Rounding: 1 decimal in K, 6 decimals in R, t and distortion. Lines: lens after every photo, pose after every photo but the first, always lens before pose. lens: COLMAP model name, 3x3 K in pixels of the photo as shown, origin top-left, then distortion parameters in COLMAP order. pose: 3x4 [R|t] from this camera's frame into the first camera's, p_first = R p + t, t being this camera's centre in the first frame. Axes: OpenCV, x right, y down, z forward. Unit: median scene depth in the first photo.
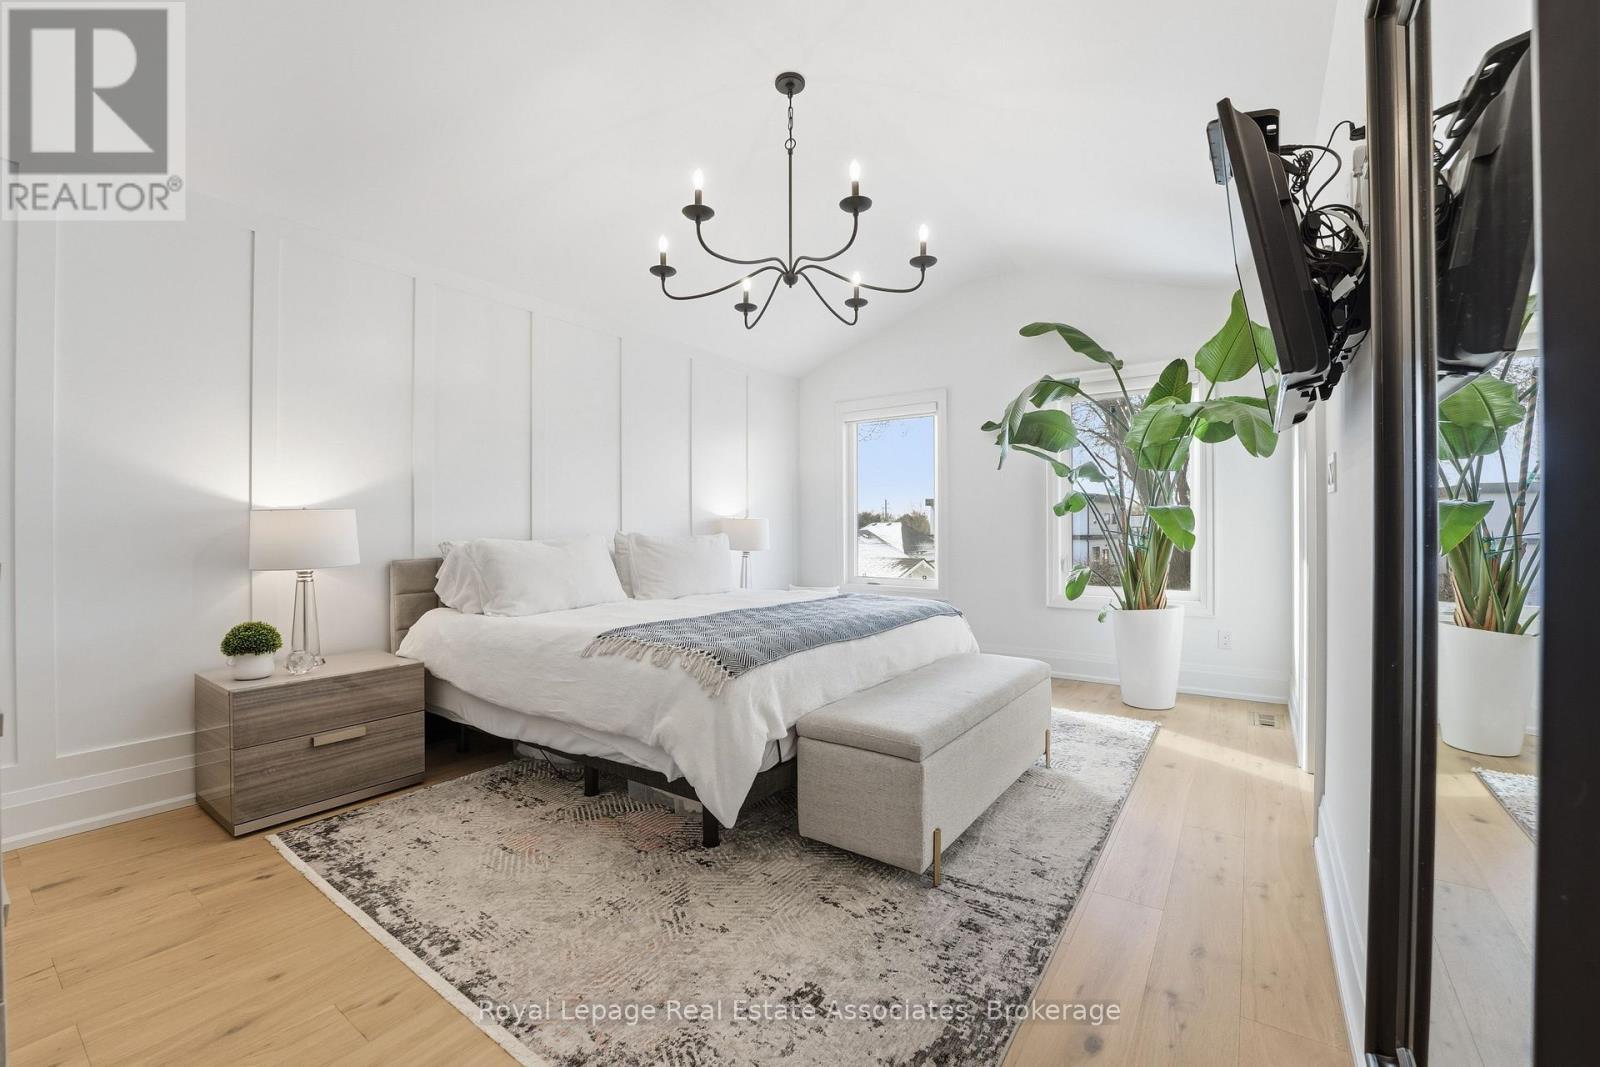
lens RADIAL K [[677.5, 0, 800.0], [0, 677.5, 533.5], [0, 0, 1]] dist [-0.023103, 0.000289]
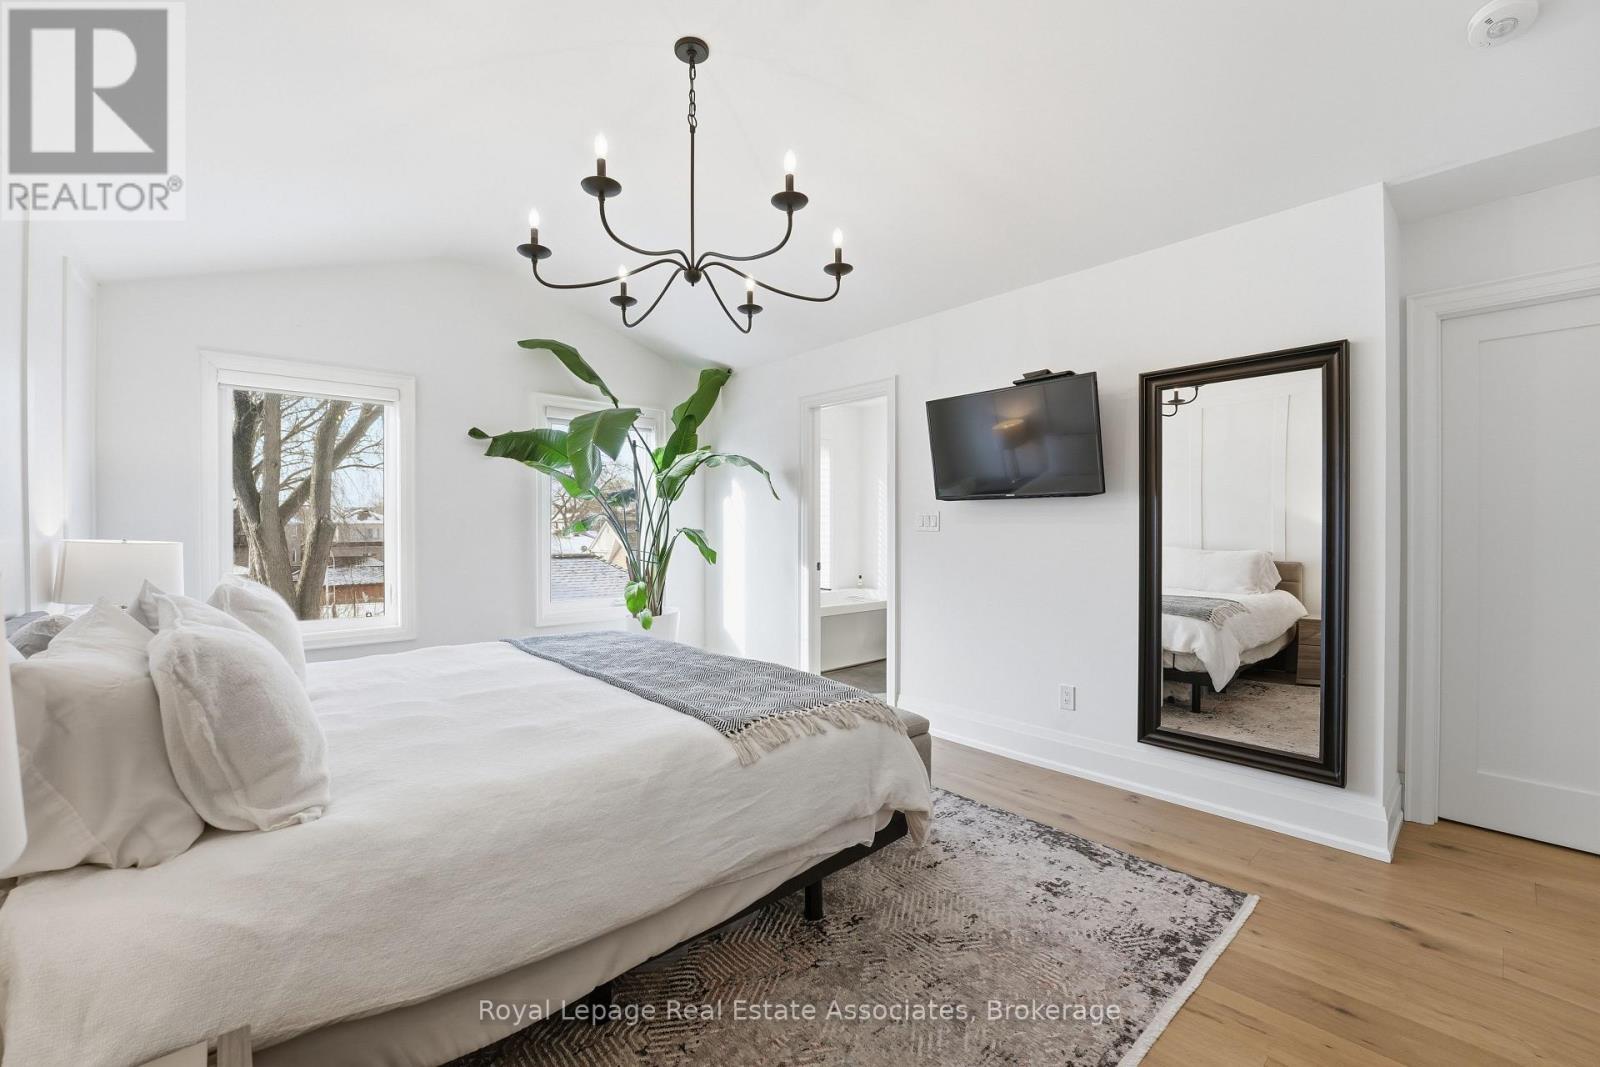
lens RADIAL K [[677.5, 0, 800.0], [0, 677.5, 533.5], [0, 0, 1]] dist [-0.023103, 0.000289]
pose [[0.197377, -0.007647, 0.980298, -1.251242], [0.006534, 0.999958, 0.006485, -0.072544], [-0.980306, 0.005126, 0.197418, 1.027361]]
